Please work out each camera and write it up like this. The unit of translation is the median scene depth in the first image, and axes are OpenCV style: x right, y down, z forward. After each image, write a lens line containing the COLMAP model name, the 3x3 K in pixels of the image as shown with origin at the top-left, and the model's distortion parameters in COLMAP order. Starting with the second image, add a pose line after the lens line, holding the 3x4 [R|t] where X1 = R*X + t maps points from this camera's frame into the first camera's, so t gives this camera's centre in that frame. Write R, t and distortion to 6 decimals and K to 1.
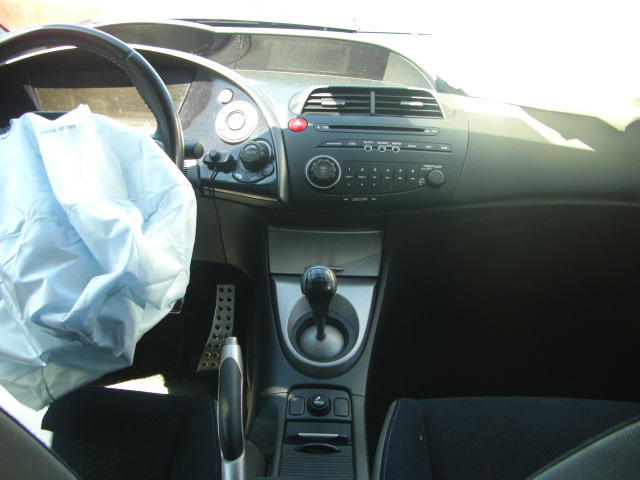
lens RADIAL K [[746.8, 0, 318.6], [0, 746.8, 240.1], [0, 0, 1]] dist [-0.115929, 0.000000]
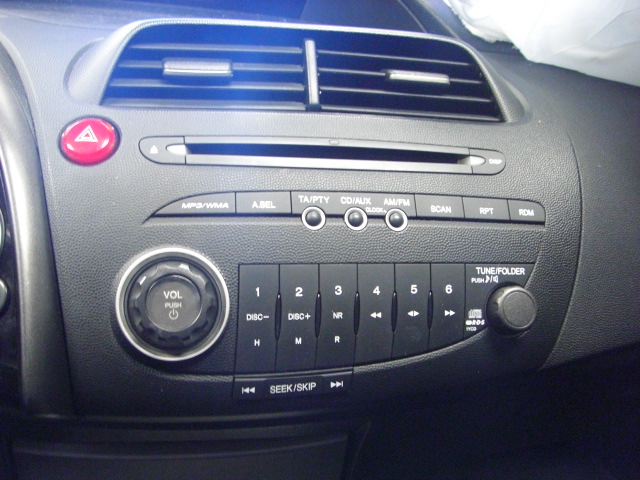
lens RADIAL K [[746.8, 0, 321.4], [0, 746.8, 241.1], [0, 0, 1]] dist [-0.115929, 0.000000]
pose [[0.977703, -0.023237, 0.208701, 0.002703], [0.008256, 0.997344, 0.072367, -0.136476], [-0.209828, -0.069030, 0.975298, 0.681944]]
